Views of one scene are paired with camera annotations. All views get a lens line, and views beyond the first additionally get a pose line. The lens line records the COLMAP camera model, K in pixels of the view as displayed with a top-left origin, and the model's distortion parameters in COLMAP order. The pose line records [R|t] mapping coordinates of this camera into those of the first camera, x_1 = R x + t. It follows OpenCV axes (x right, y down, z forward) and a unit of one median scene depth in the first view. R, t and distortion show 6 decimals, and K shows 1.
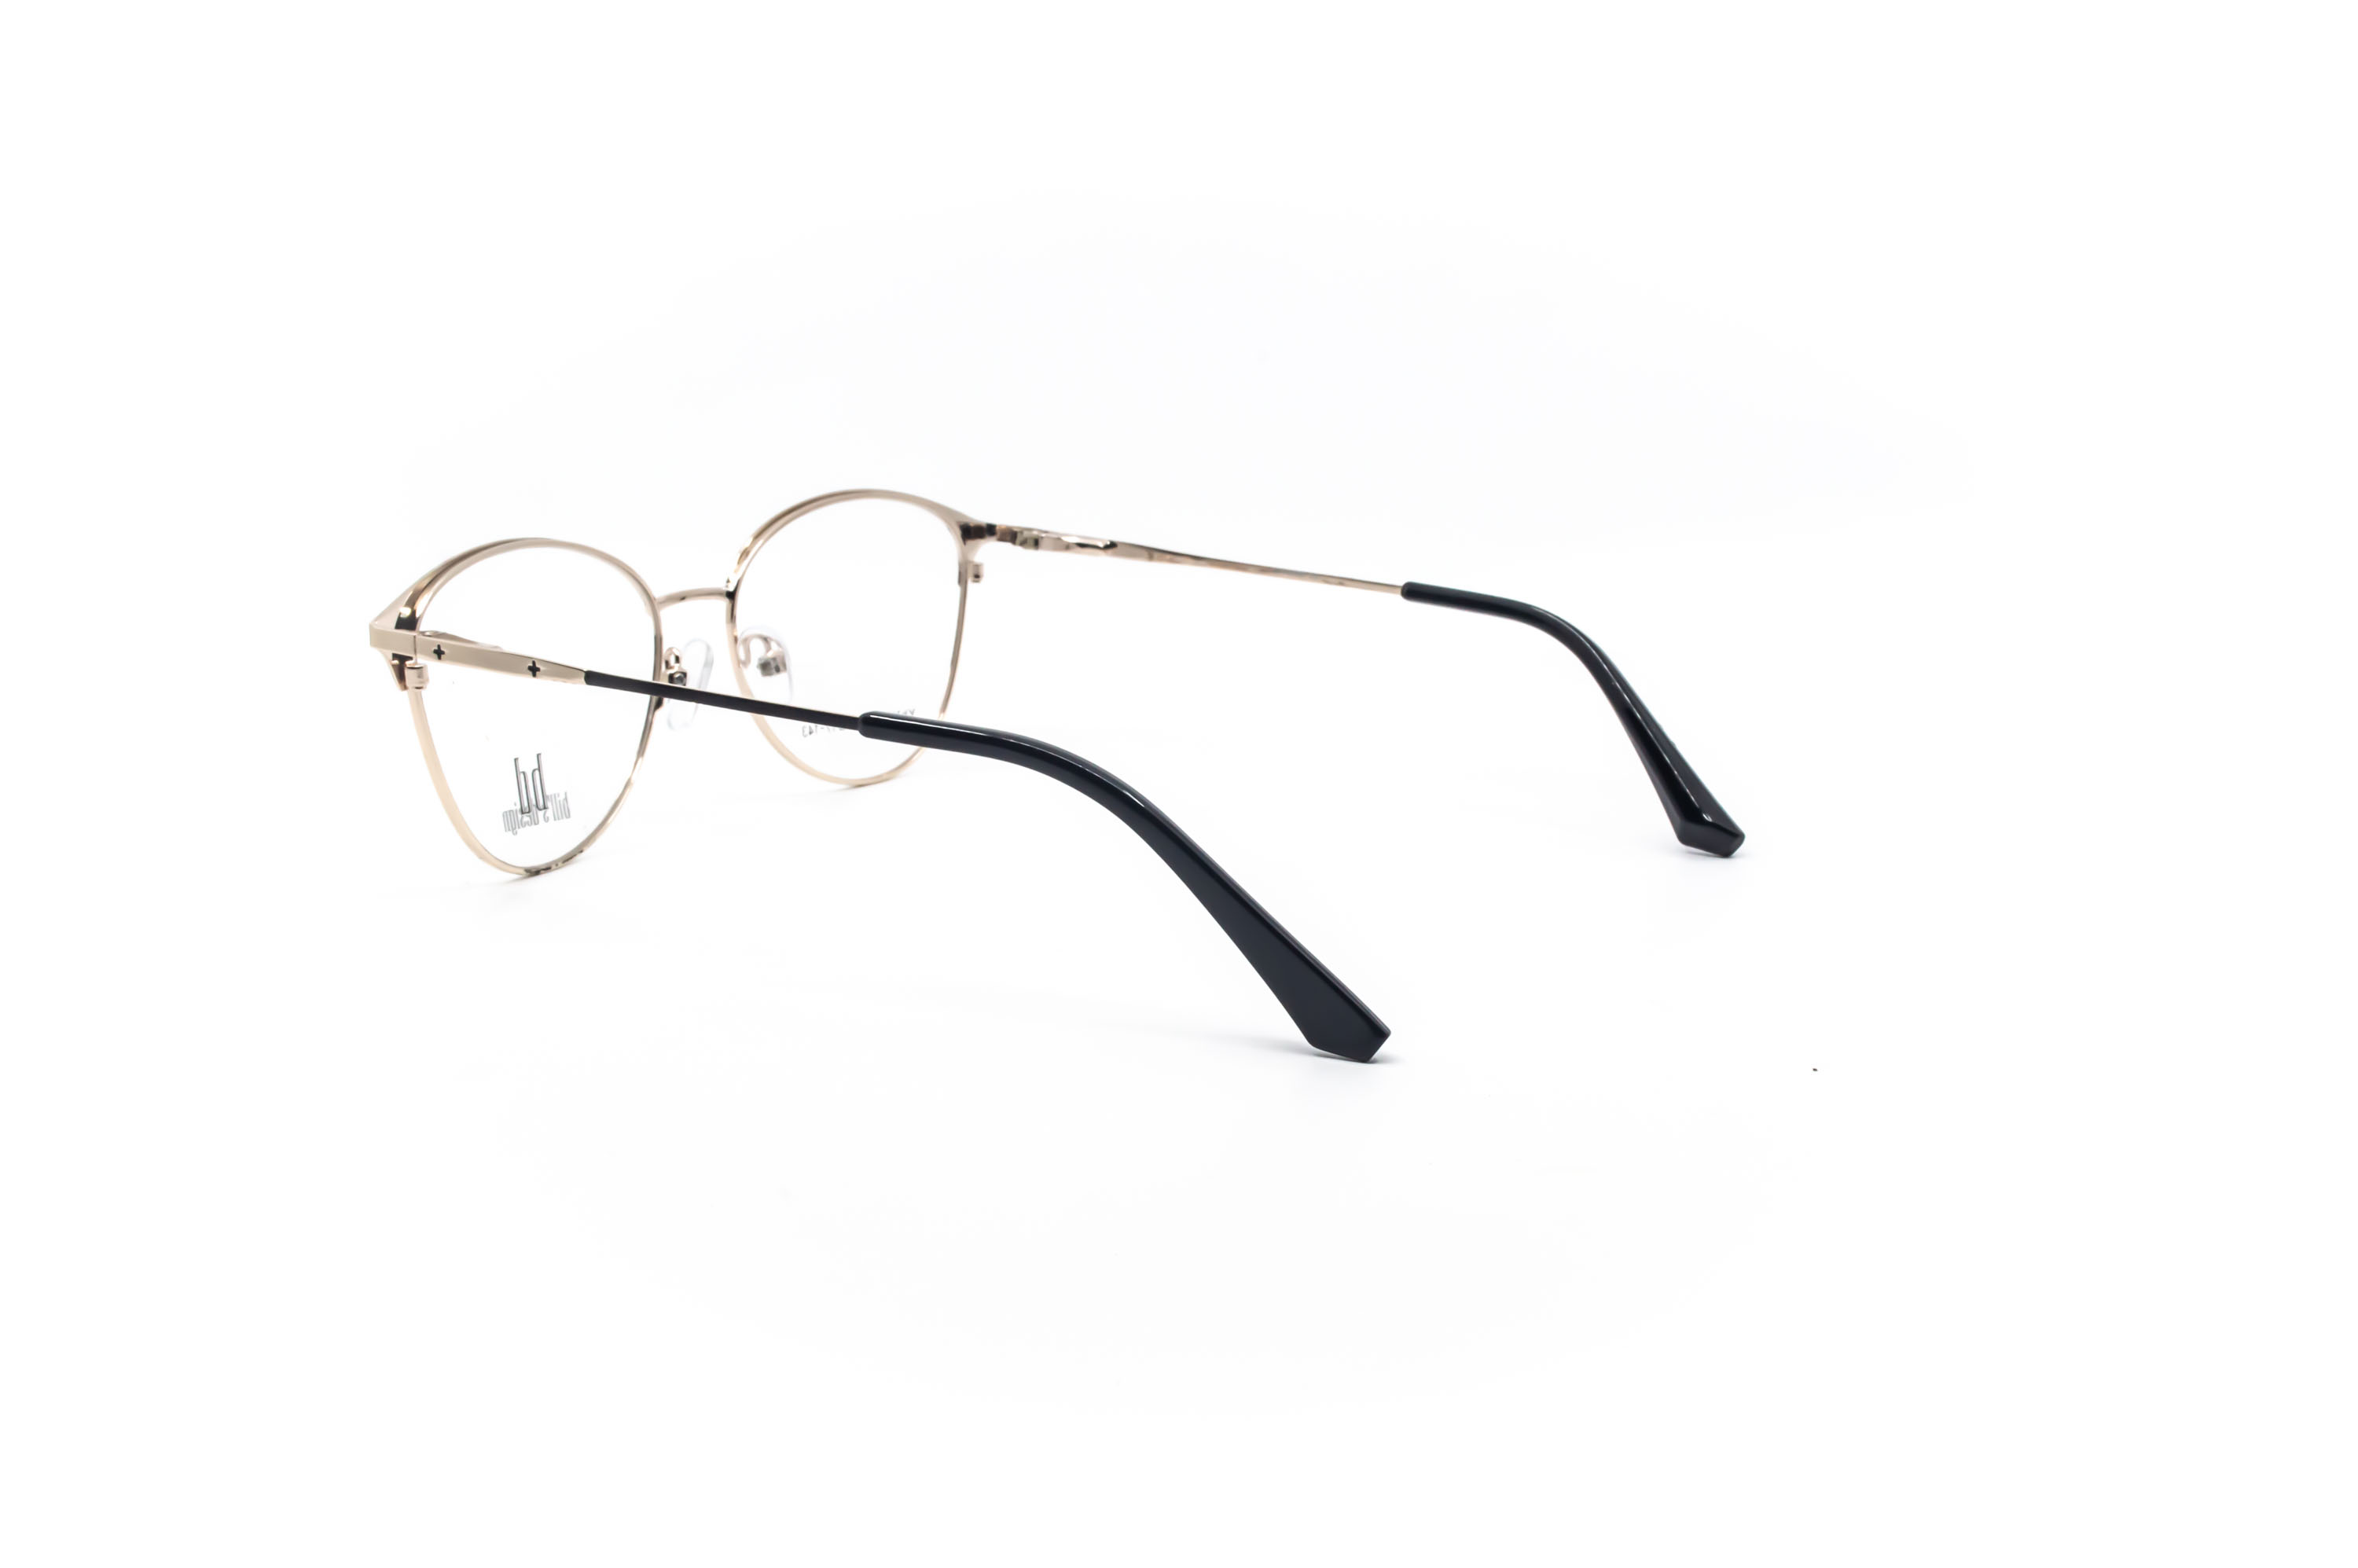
lens RADIAL K [[3010.5, 0, 1171.2], [0, 3010.5, 787.2], [0, 0, 1]] dist [-0.071904, 0.000000]
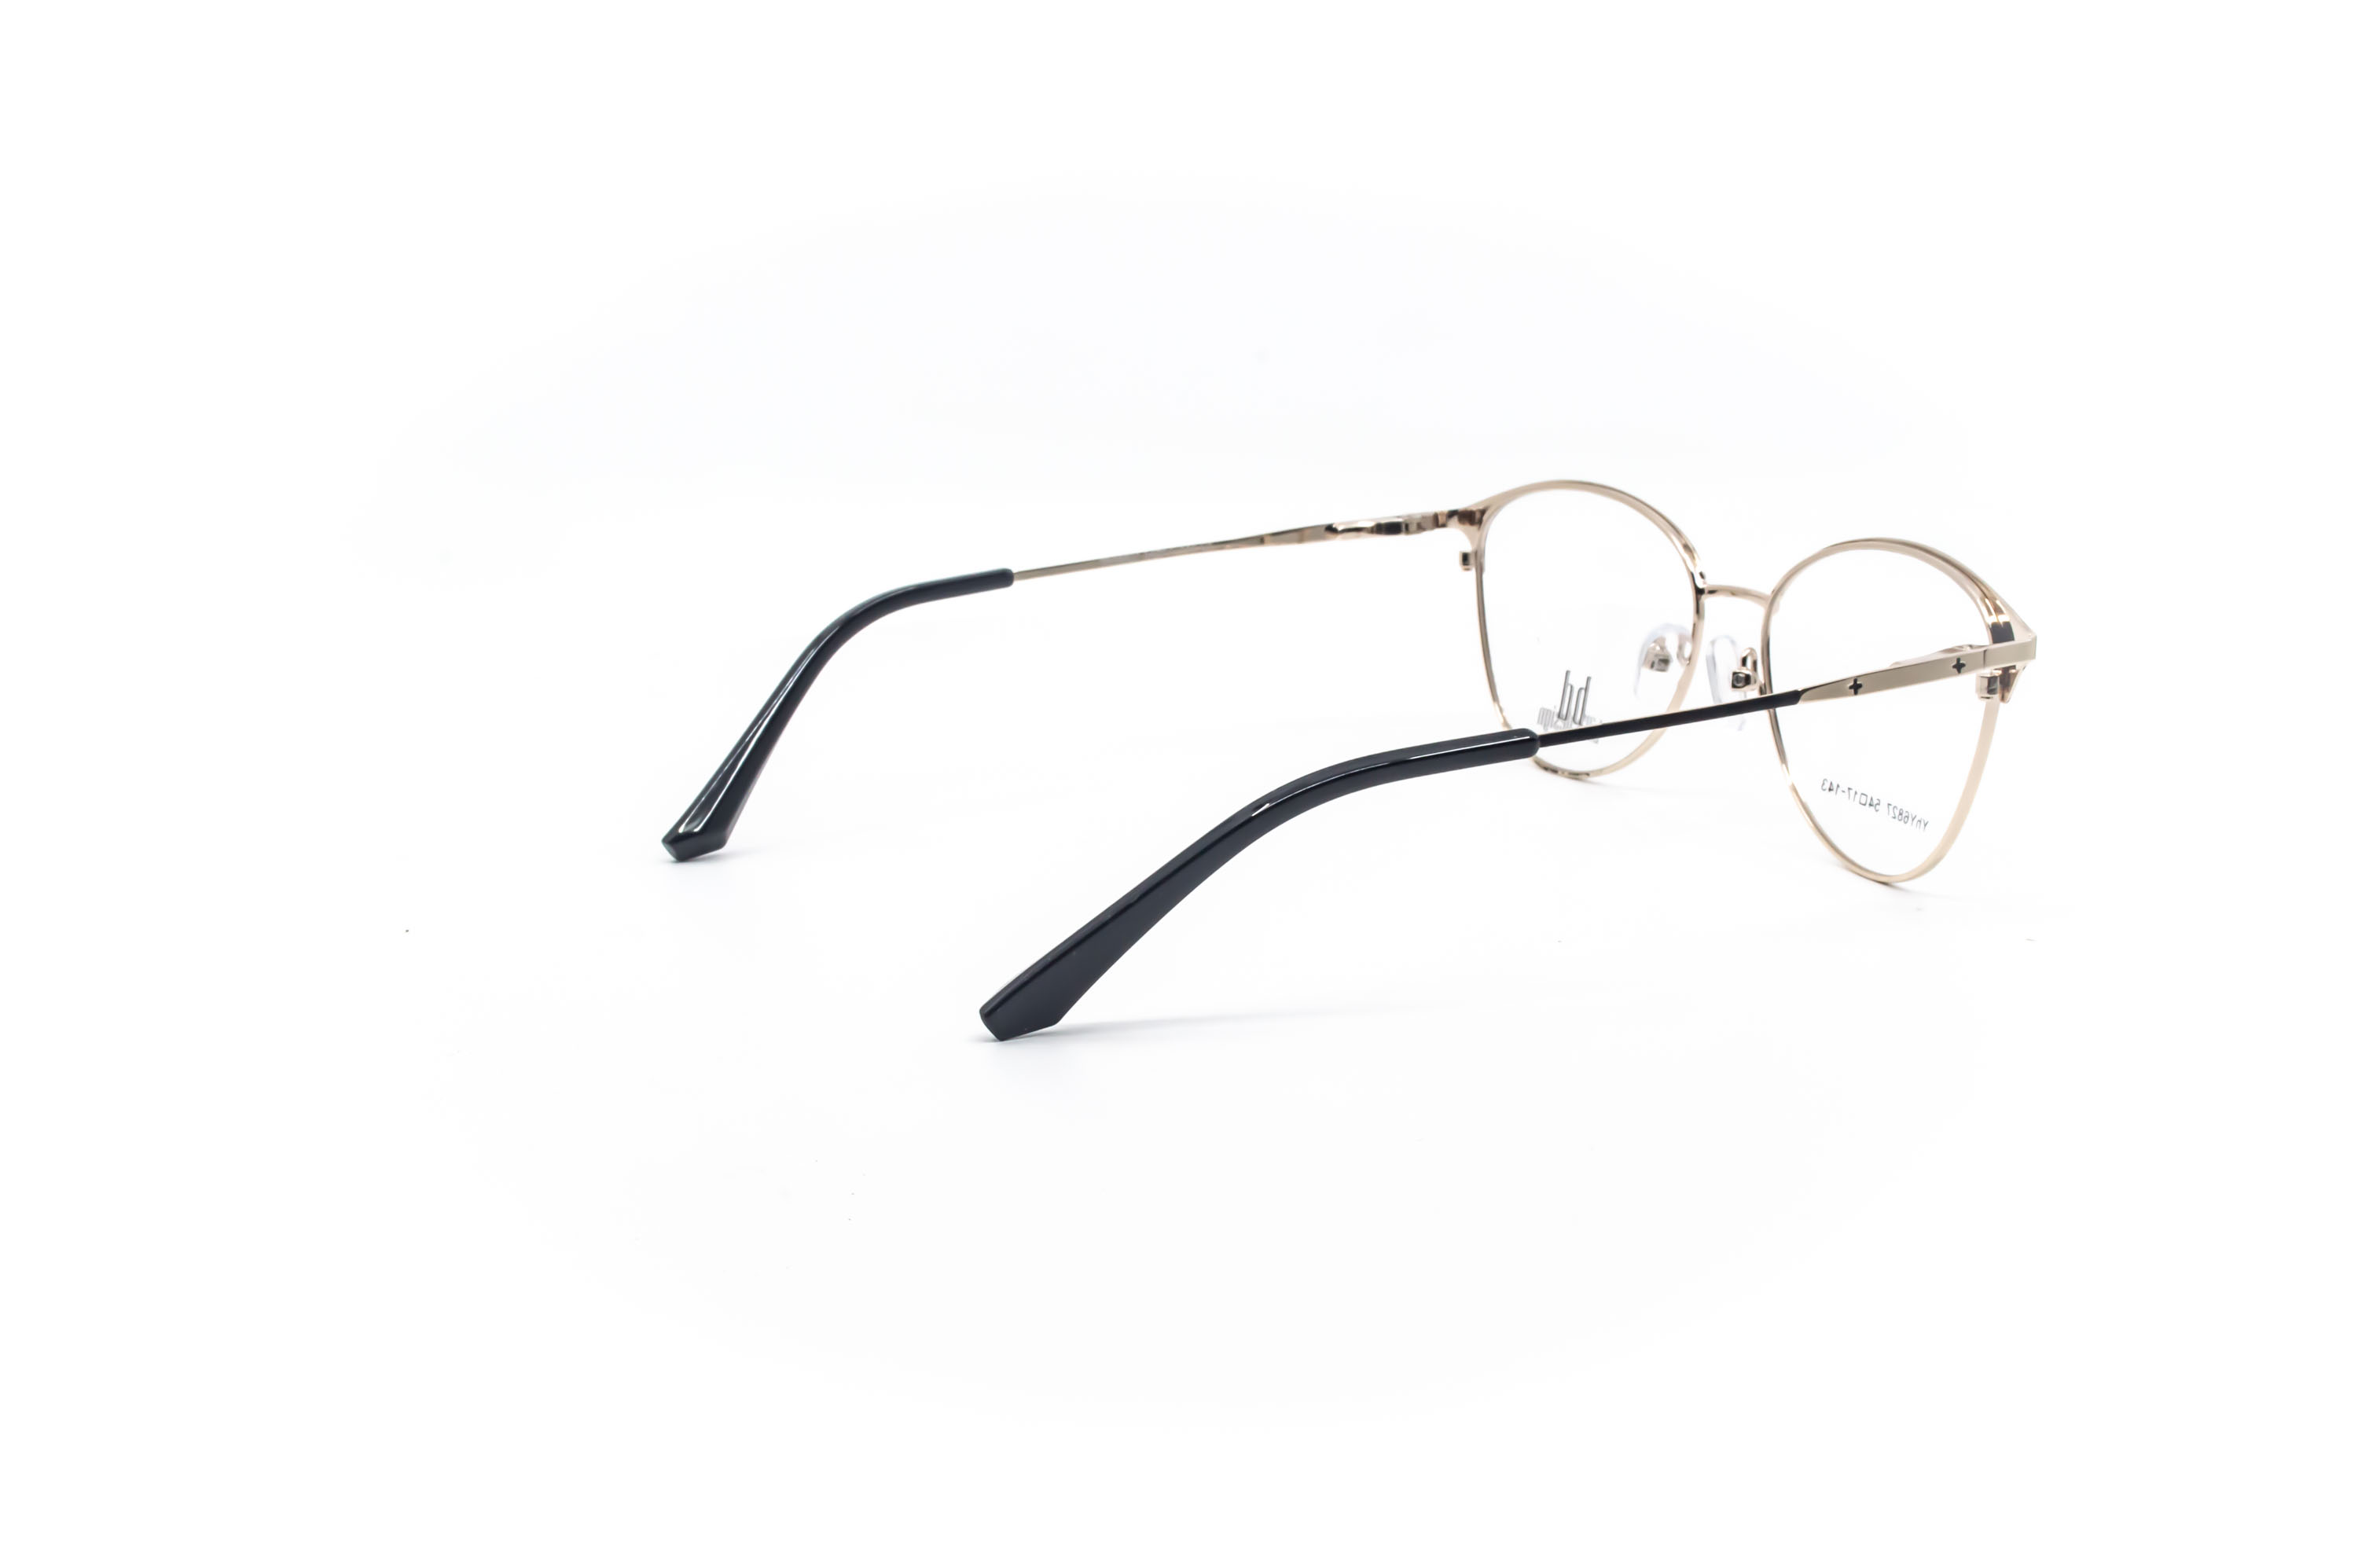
lens RADIAL K [[3010.5, 0, 1179.8], [0, 3010.5, 774.0], [0, 0, 1]] dist [-0.071904, 0.000000]
pose [[-0.509130, 0.177232, -0.842244, 0.810807], [-0.177125, 0.936048, 0.304042, -0.288305], [0.842267, 0.303979, -0.445178, 1.366268]]
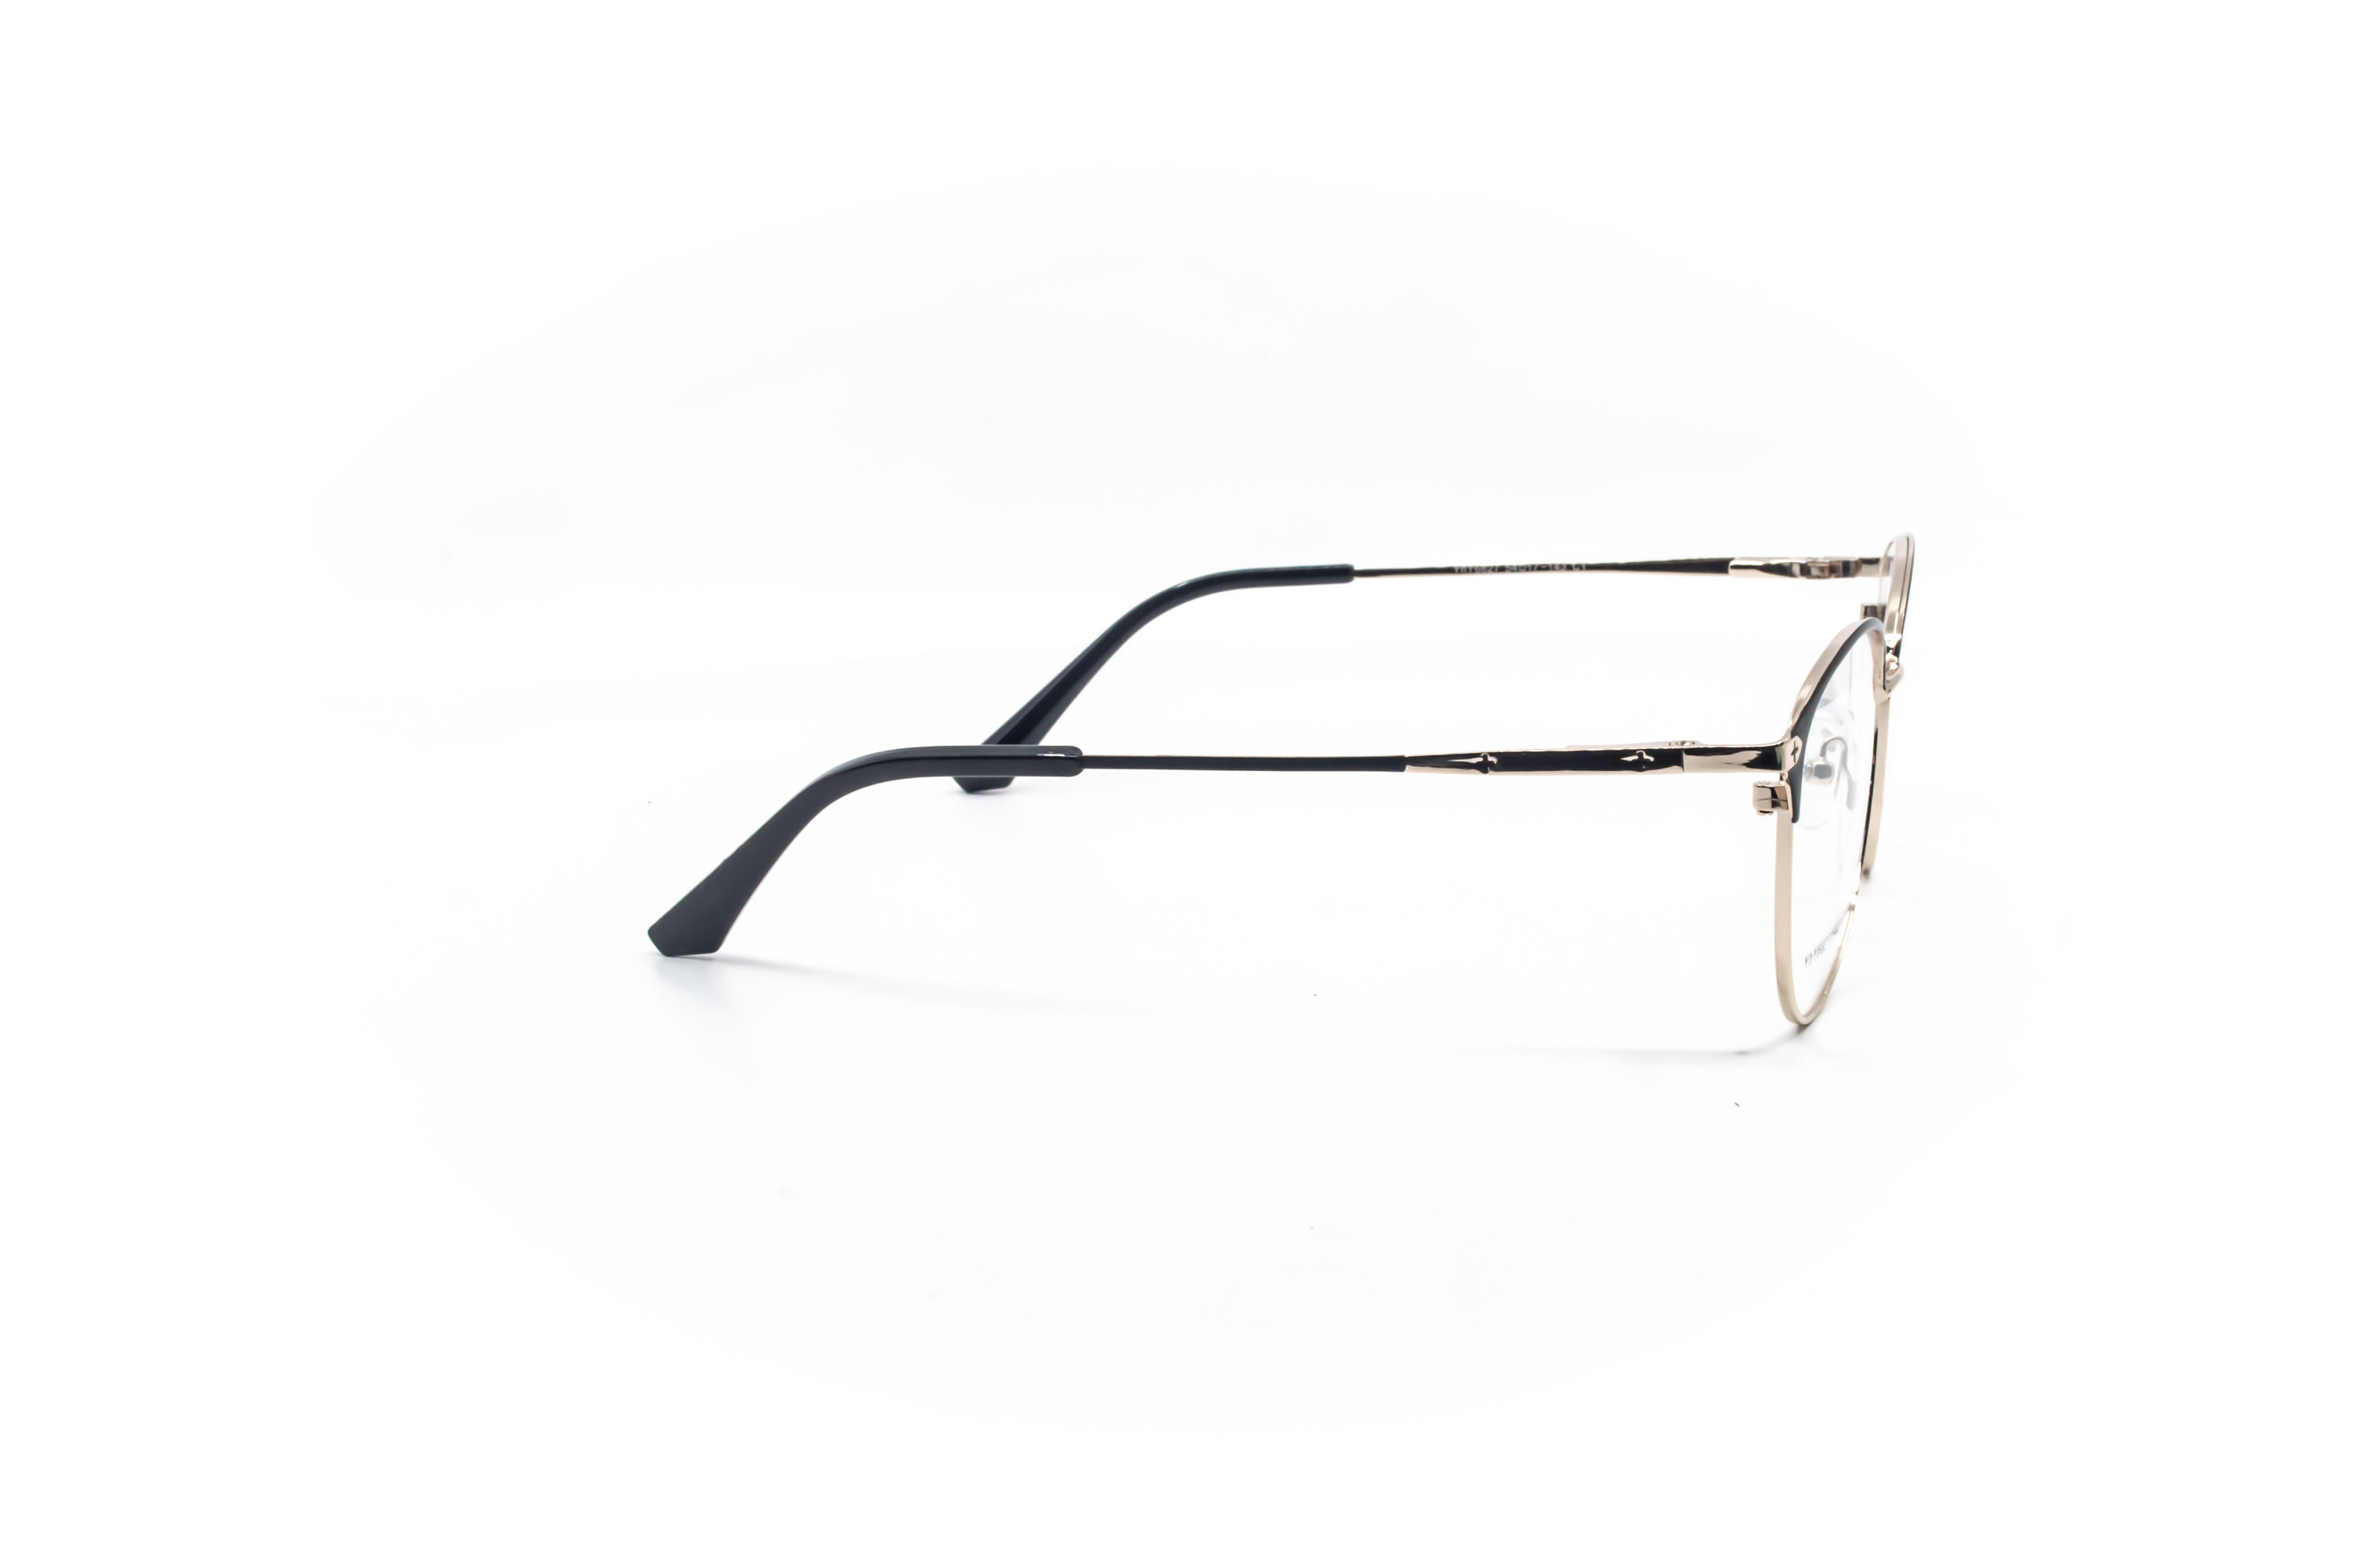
lens RADIAL K [[3010.5, 0, 1183.3], [0, 3010.5, 781.6], [0, 0, 1]] dist [-0.071904, 0.000000]
pose [[-0.967803, 0.053515, -0.245955, 0.248770], [-0.051414, 0.914508, 0.401287, -0.379116], [0.246403, 0.401012, -0.882312, 1.785347]]
